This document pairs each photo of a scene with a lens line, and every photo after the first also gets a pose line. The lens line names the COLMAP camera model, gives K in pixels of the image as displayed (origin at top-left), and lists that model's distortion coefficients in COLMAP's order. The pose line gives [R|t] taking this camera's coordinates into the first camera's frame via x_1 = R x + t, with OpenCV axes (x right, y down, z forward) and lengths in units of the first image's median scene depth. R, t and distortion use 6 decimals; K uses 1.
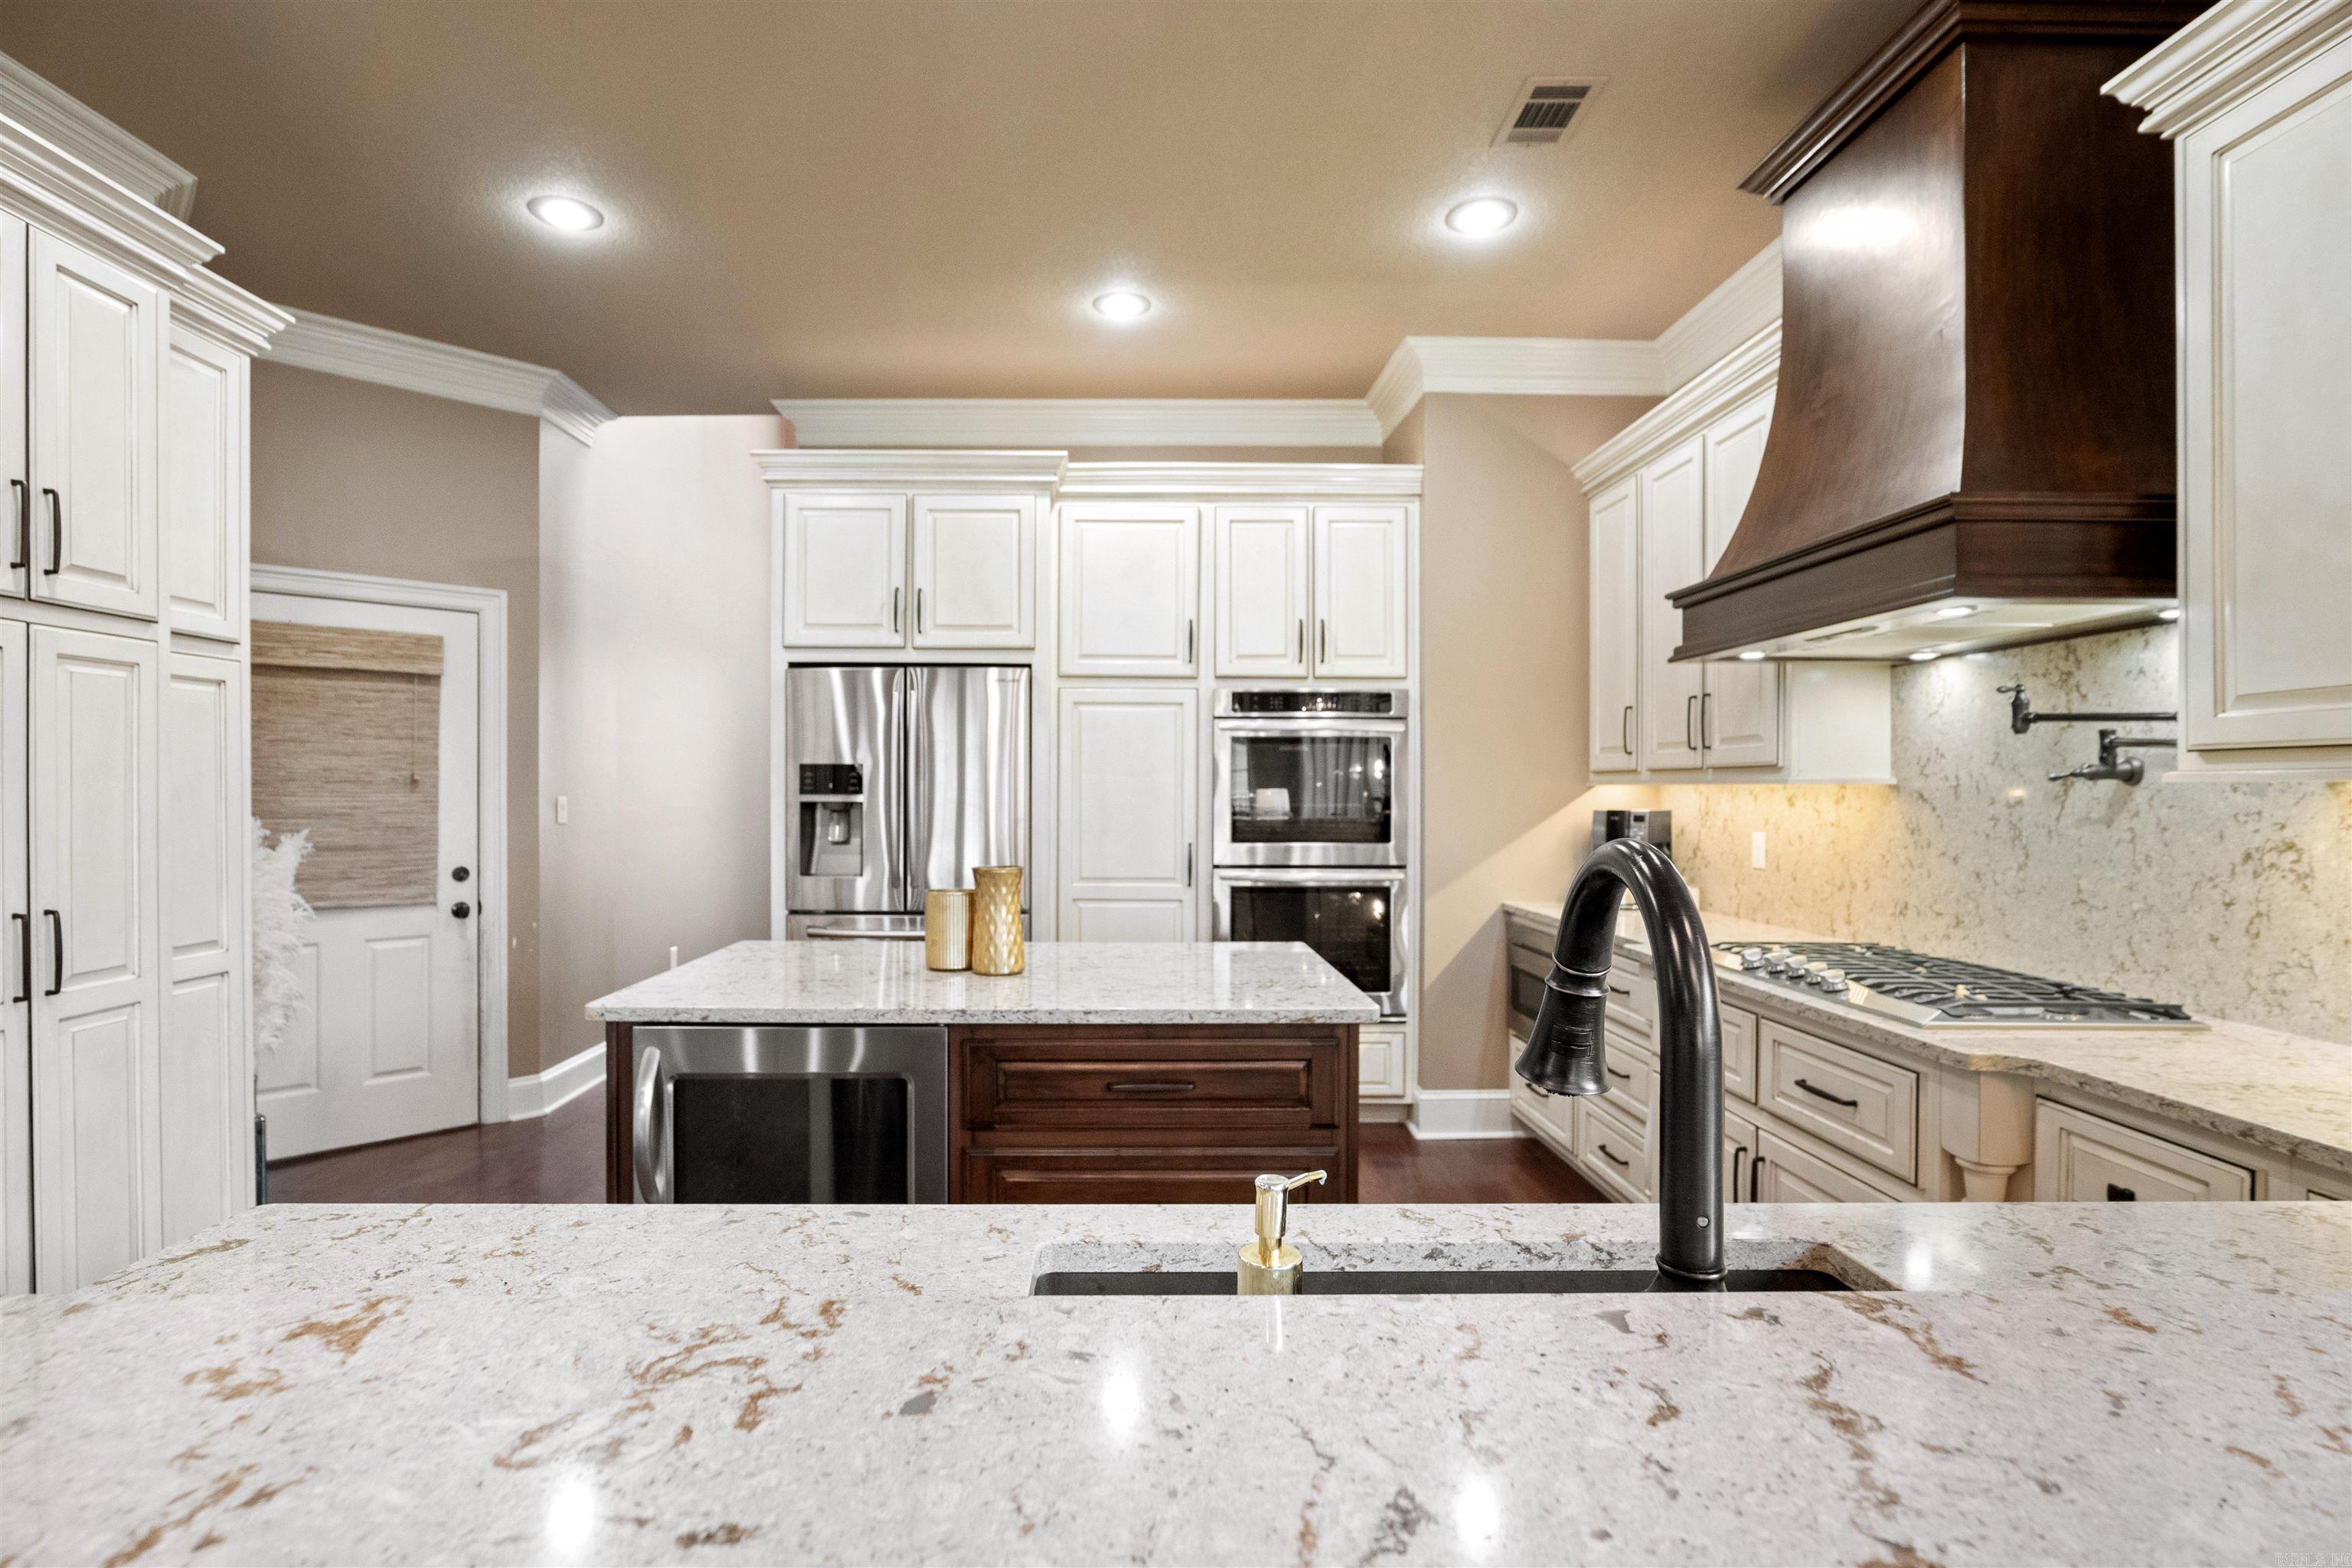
lens RADIAL K [[1112.8, 0, 1154.5], [0, 1112.8, 791.4], [0, 0, 1]] dist [-0.024136, 0.006591]
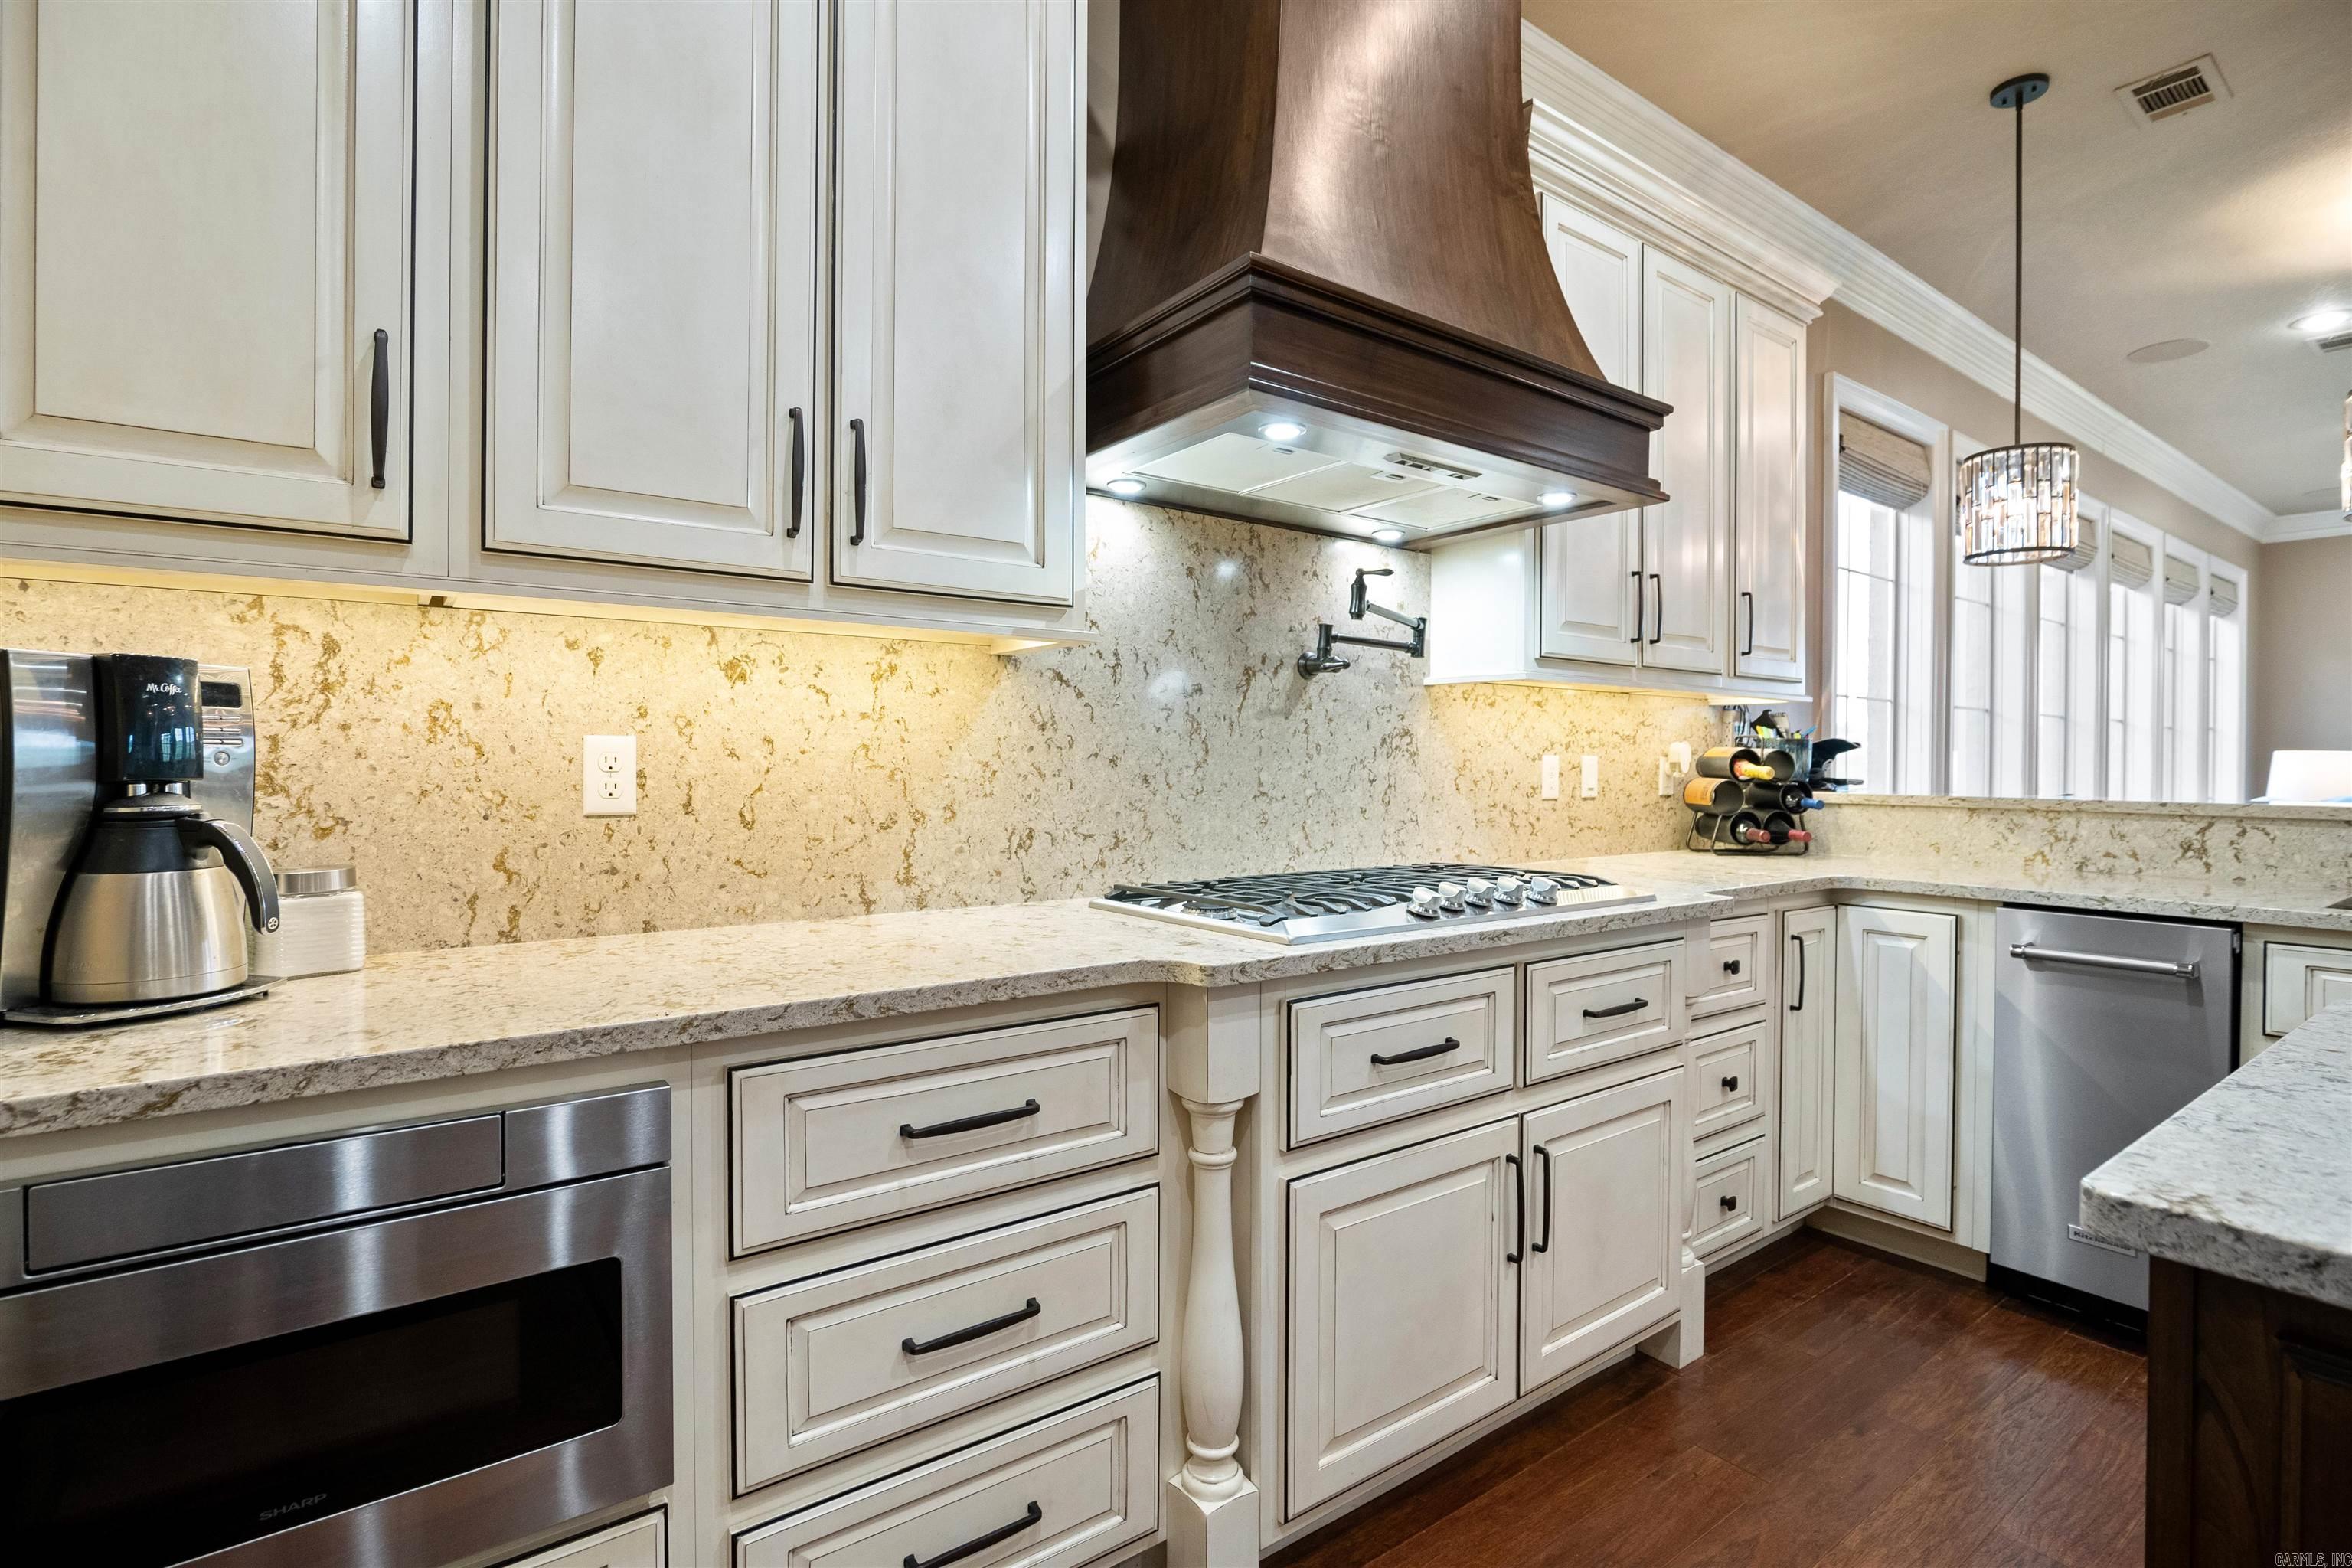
lens RADIAL K [[1112.8, 0, 1159.7], [0, 1112.8, 767.7], [0, 0, 1]] dist [-0.024136, 0.006591]
pose [[-0.569807, -0.004789, 0.821765, 0.070843], [-0.004960, 0.999985, 0.002389, 0.064585], [-0.821764, -0.002715, -0.569822, 1.421619]]
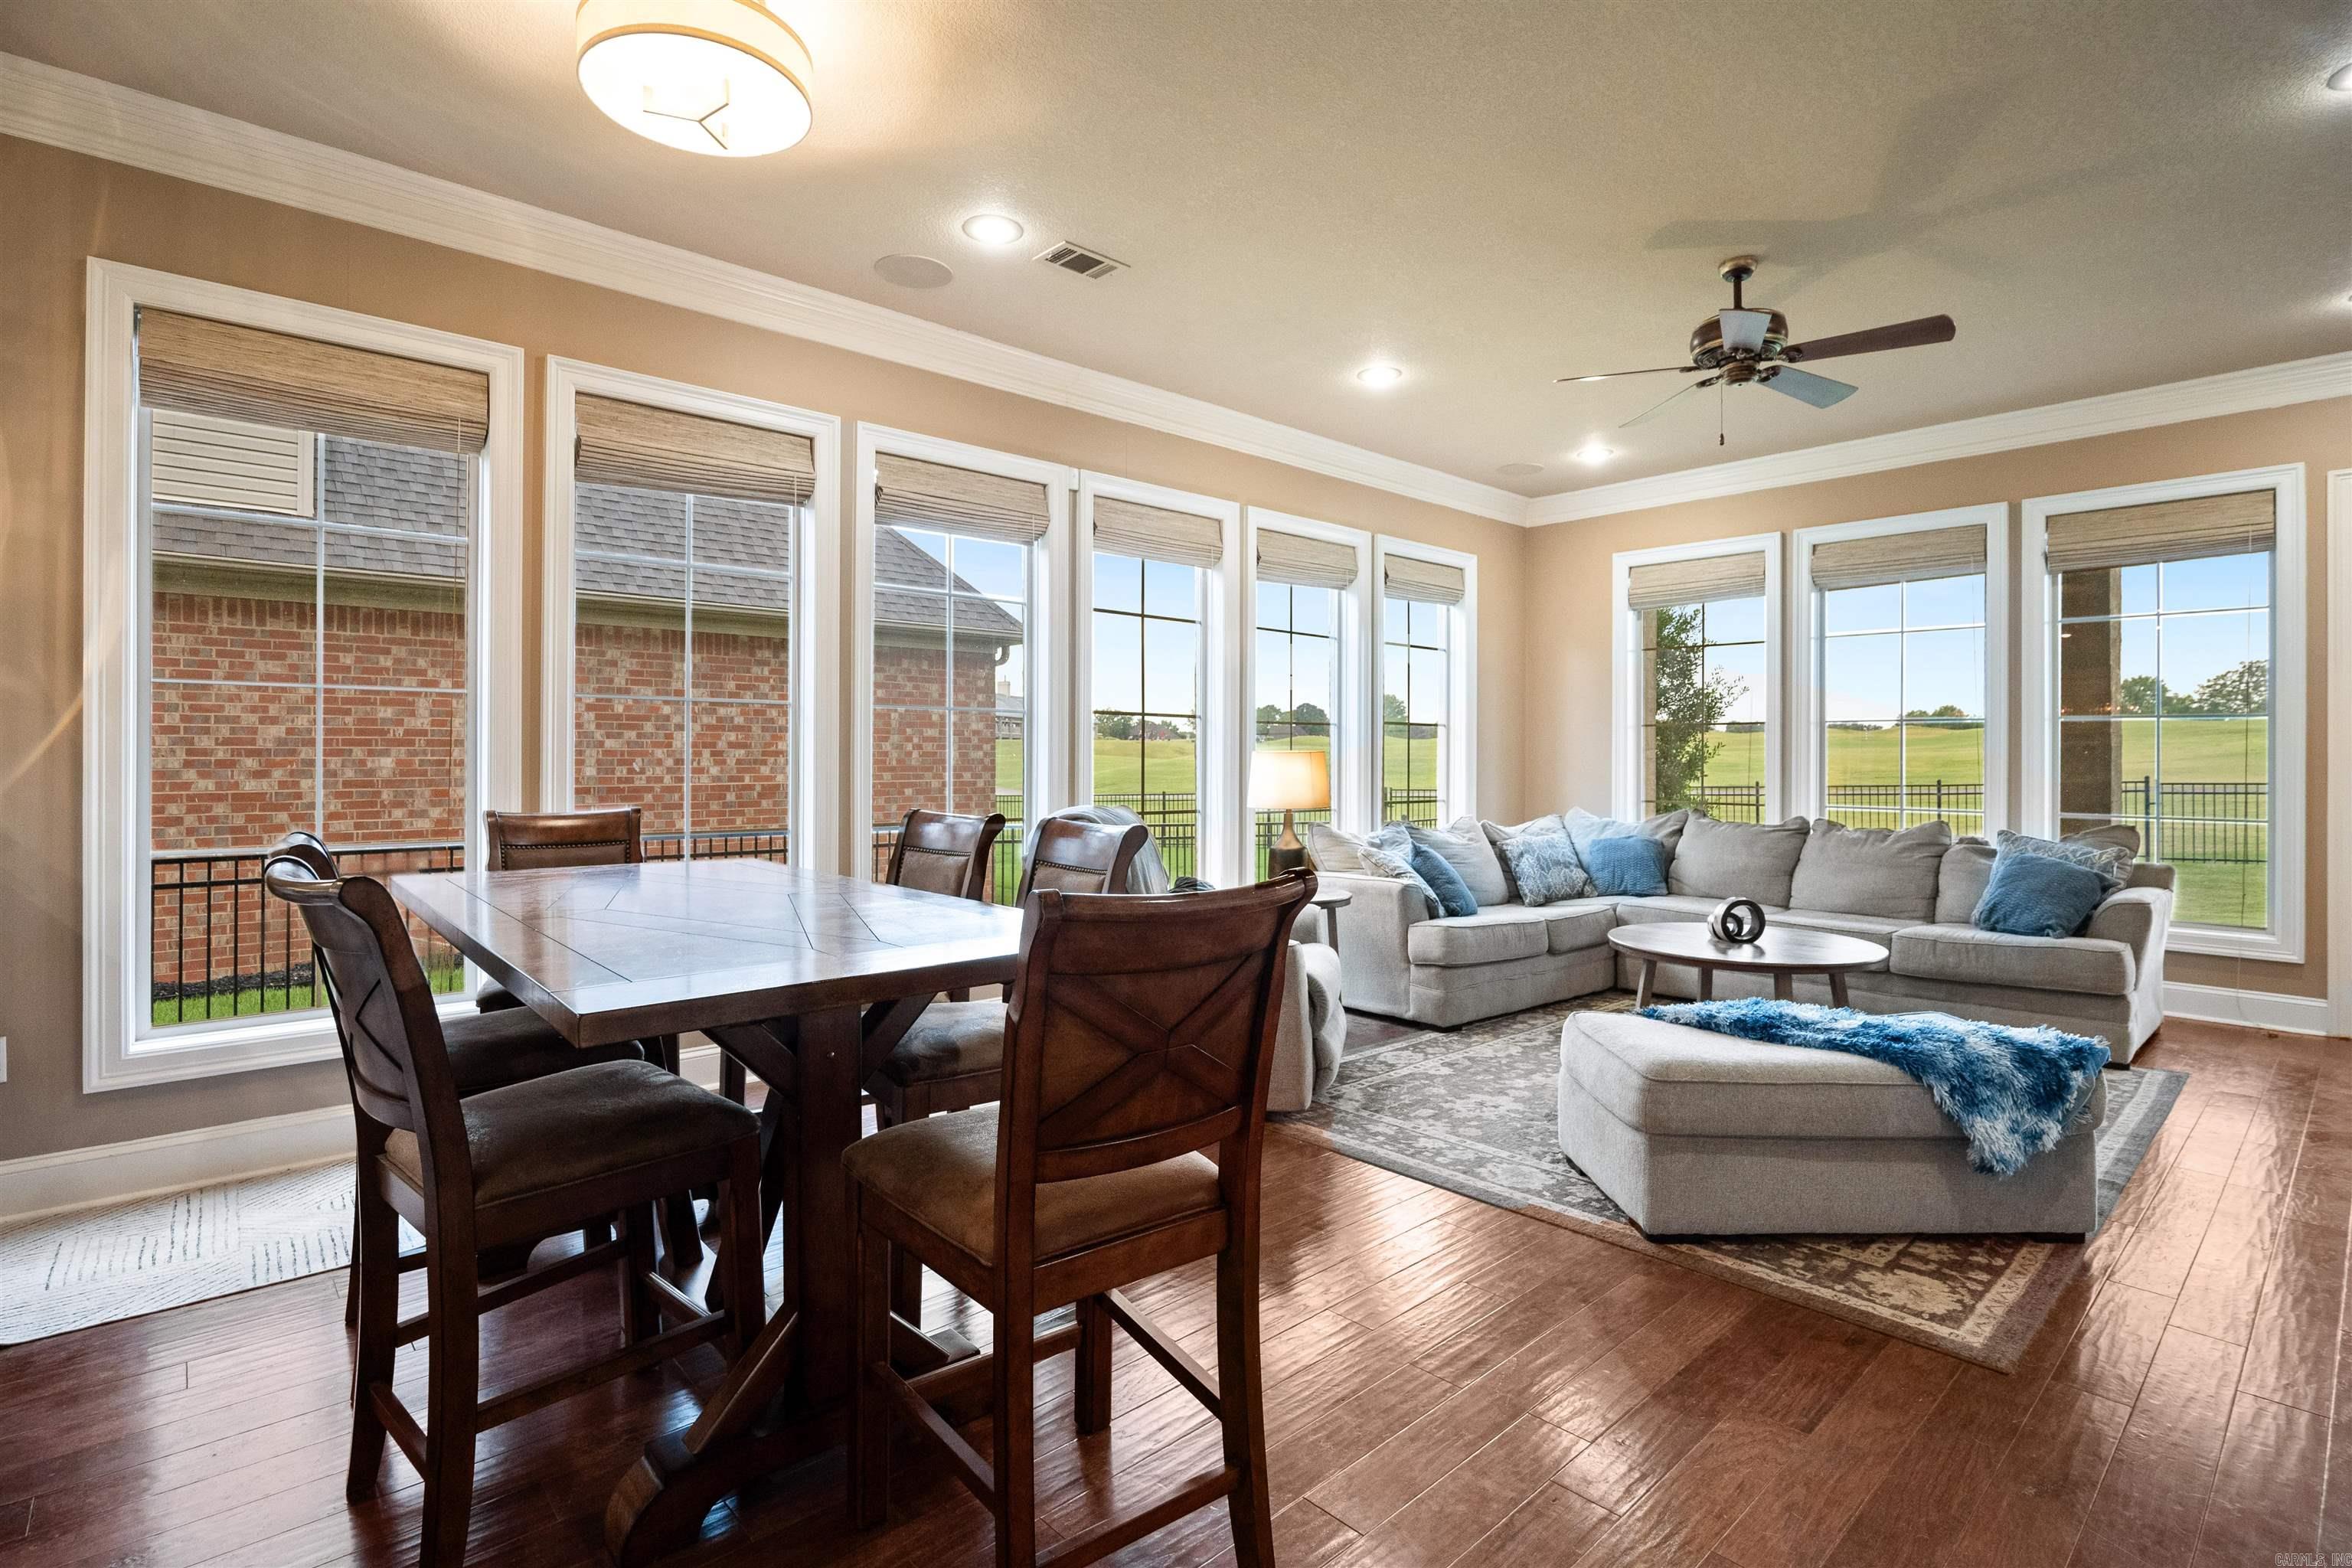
lens RADIAL K [[1112.8, 0, 1185.7], [0, 1112.8, 760.1], [0, 0, 1]] dist [-0.024136, 0.006591]
pose [[-0.664758, -0.002781, 0.747054, -0.763104], [-0.000551, 0.999995, 0.003233, 0.039360], [-0.747059, 0.001738, -0.664756, -0.207538]]
